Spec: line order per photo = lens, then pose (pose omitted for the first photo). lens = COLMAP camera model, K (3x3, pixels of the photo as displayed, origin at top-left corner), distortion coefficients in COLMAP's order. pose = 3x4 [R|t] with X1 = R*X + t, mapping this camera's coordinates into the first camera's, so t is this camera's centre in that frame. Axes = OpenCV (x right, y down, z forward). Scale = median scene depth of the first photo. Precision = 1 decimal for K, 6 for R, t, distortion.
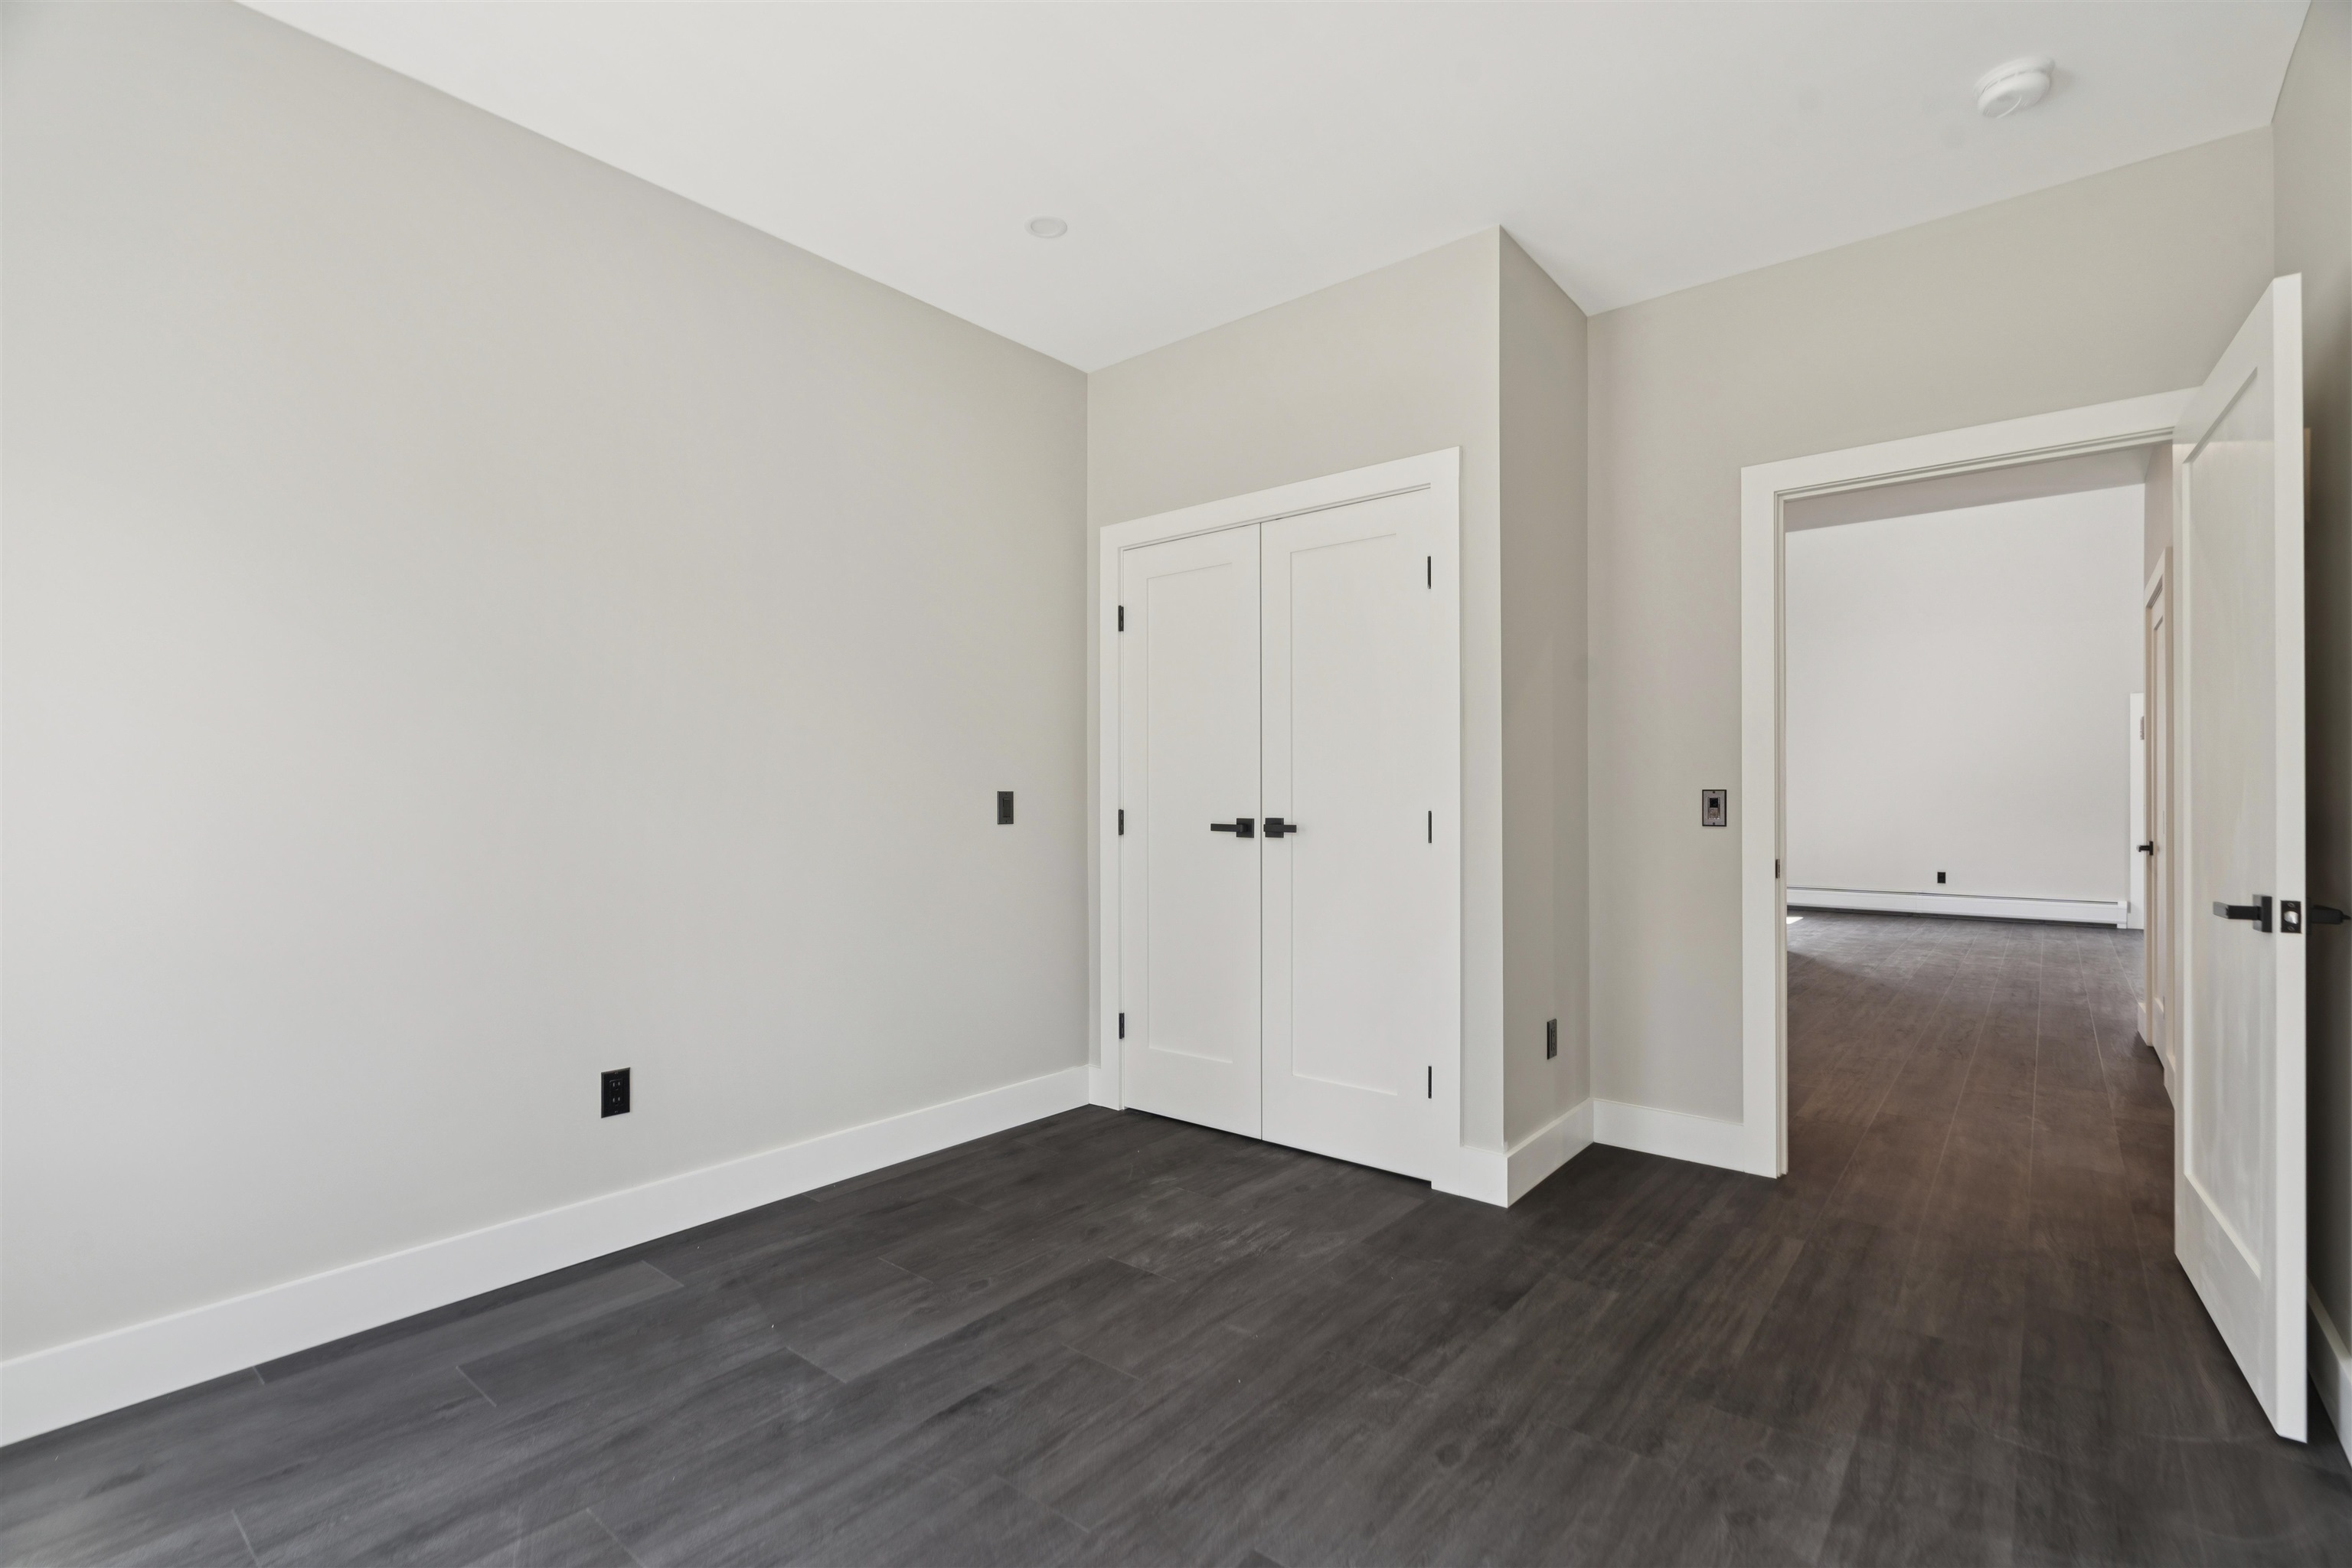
lens RADIAL K [[1055.4, 0, 1181.7], [0, 1055.4, 774.9], [0, 0, 1]] dist [-0.008329, 0.003197]
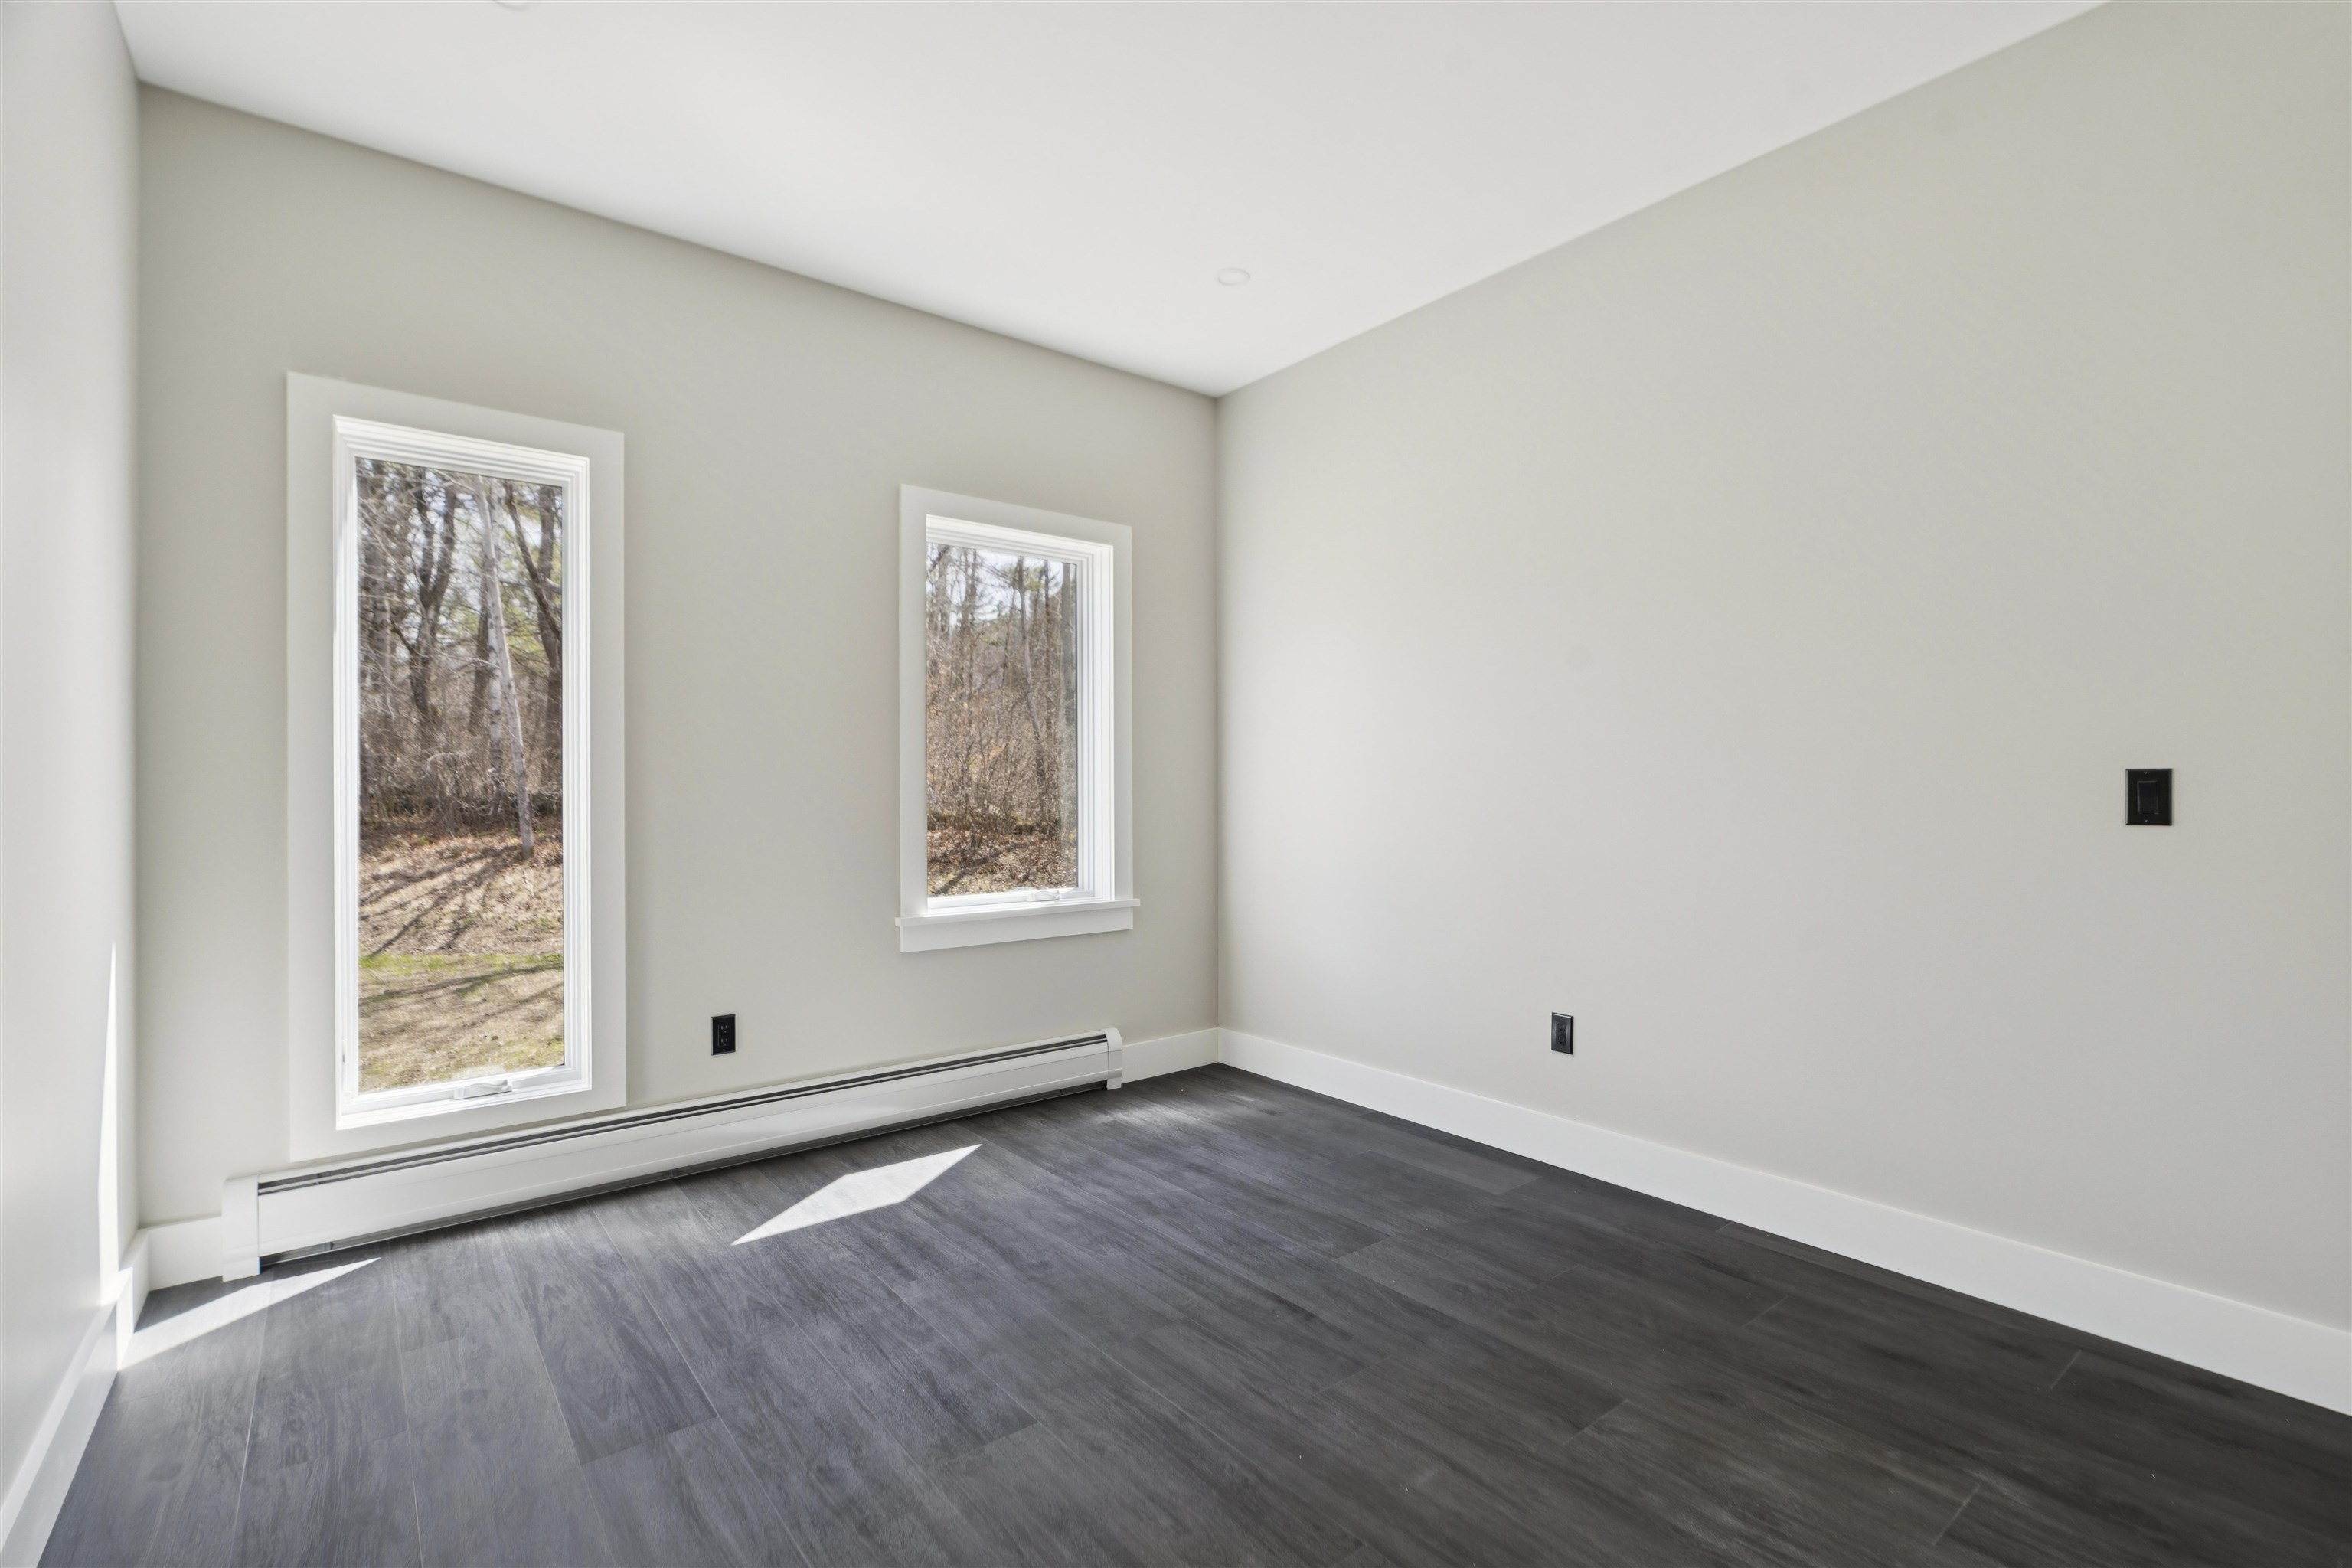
lens RADIAL K [[1055.4, 0, 1178.1], [0, 1055.4, 790.2], [0, 0, 1]] dist [-0.008329, 0.003197]
pose [[-0.203945, 0.007123, -0.978957, 0.837780], [0.025682, 0.999668, 0.001923, 0.020409], [0.978646, -0.024750, -0.204060, 0.994303]]
